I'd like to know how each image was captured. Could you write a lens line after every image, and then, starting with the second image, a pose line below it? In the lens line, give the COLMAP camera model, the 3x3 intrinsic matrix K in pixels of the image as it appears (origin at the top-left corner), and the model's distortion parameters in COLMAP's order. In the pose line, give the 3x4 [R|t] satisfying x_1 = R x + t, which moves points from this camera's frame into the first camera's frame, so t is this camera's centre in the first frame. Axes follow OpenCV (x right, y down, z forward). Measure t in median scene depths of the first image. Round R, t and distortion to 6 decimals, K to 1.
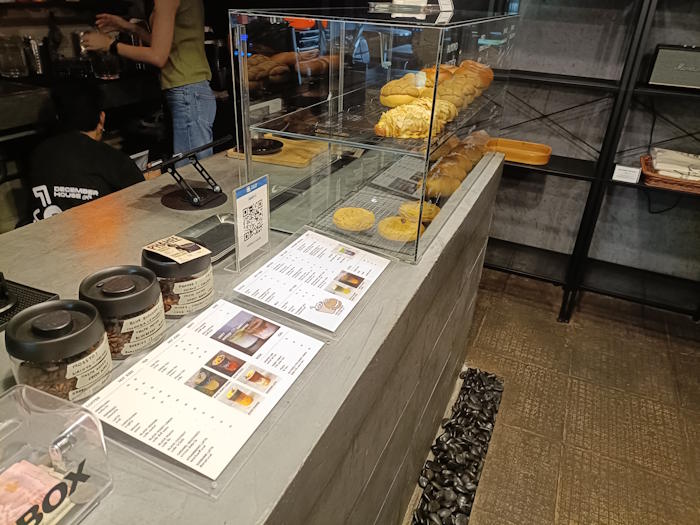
lens RADIAL K [[517.9, 0, 347.2], [0, 517.9, 263.9], [0, 0, 1]] dist [0.034581, -0.020474]
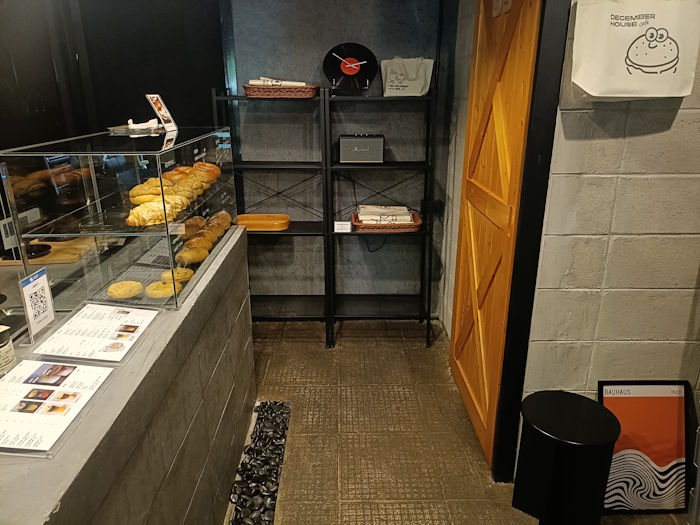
lens RADIAL K [[517.9, 0, 349.9], [0, 517.9, 263.1], [0, 0, 1]] dist [0.034581, -0.020474]
pose [[0.903715, -0.181727, 0.387652, 0.019771], [0.238235, 0.965768, -0.102645, 0.084057], [-0.355728, 0.185115, 0.916073, -0.298982]]
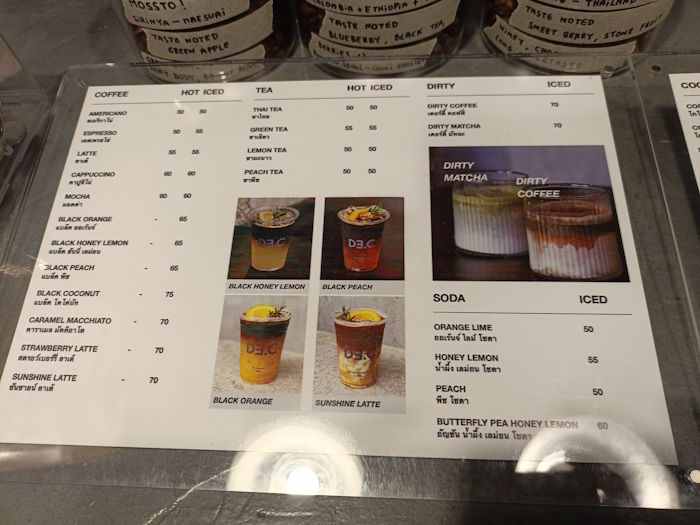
lens RADIAL K [[517.9, 0, 350.2], [0, 517.9, 260.7], [0, 0, 1]] dist [0.034581, -0.020474]
pose [[0.347435, 0.756712, -0.553783, -0.016780], [-0.356747, 0.652831, 0.668238, -0.009014], [0.867191, -0.034609, 0.496771, 0.356896]]
